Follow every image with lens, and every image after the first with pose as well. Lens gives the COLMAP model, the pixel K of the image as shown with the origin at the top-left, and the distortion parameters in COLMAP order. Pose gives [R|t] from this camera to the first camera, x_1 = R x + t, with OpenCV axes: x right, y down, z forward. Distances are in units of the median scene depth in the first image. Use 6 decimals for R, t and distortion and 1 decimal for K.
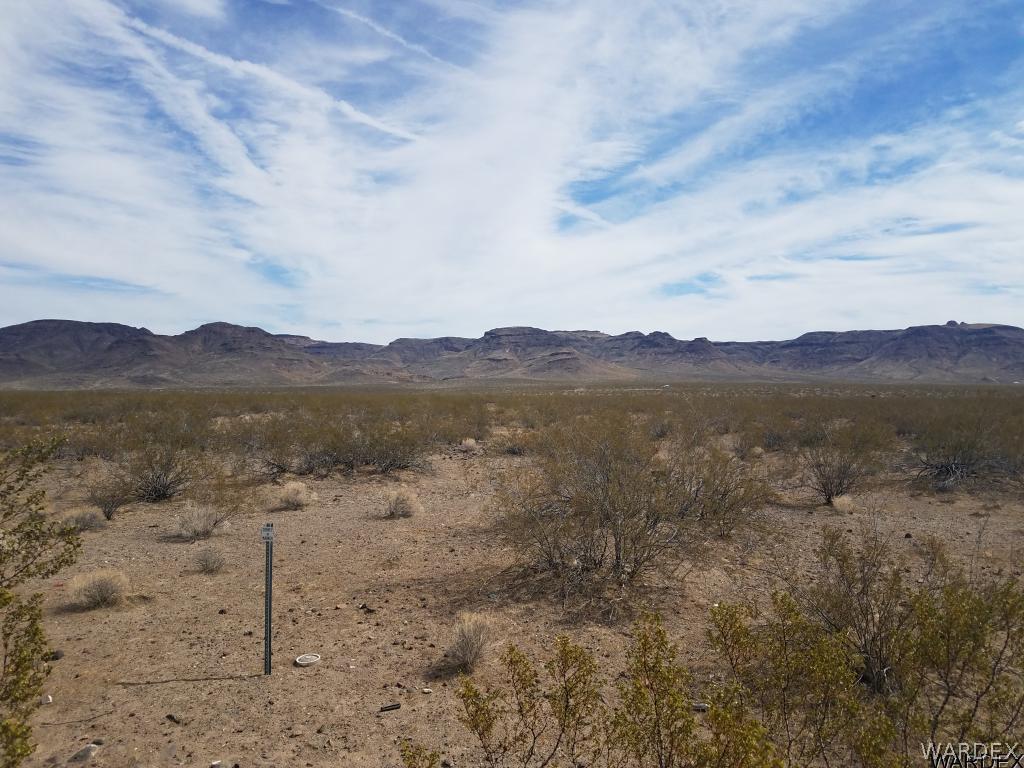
lens RADIAL K [[932.4, 0, 560.7], [0, 932.4, 383.3], [0, 0, 1]] dist [0.268373, -0.358170]
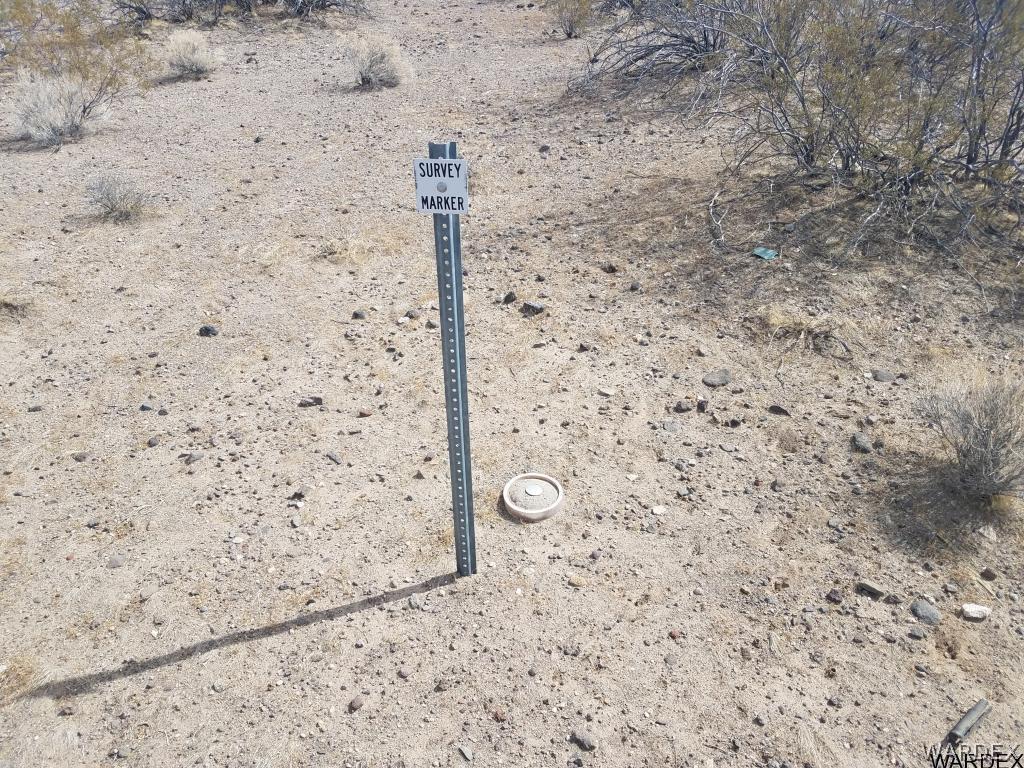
lens RADIAL K [[794.1, 0, 512.5], [0, 794.1, 387.1], [0, 0, 1]] dist [0.119286, -0.188621]
pose [[0.984386, -0.103757, 0.142191, -0.224042], [0.020575, 0.870088, 0.492466, 0.068096], [-0.174815, -0.481851, 0.858638, 0.543089]]
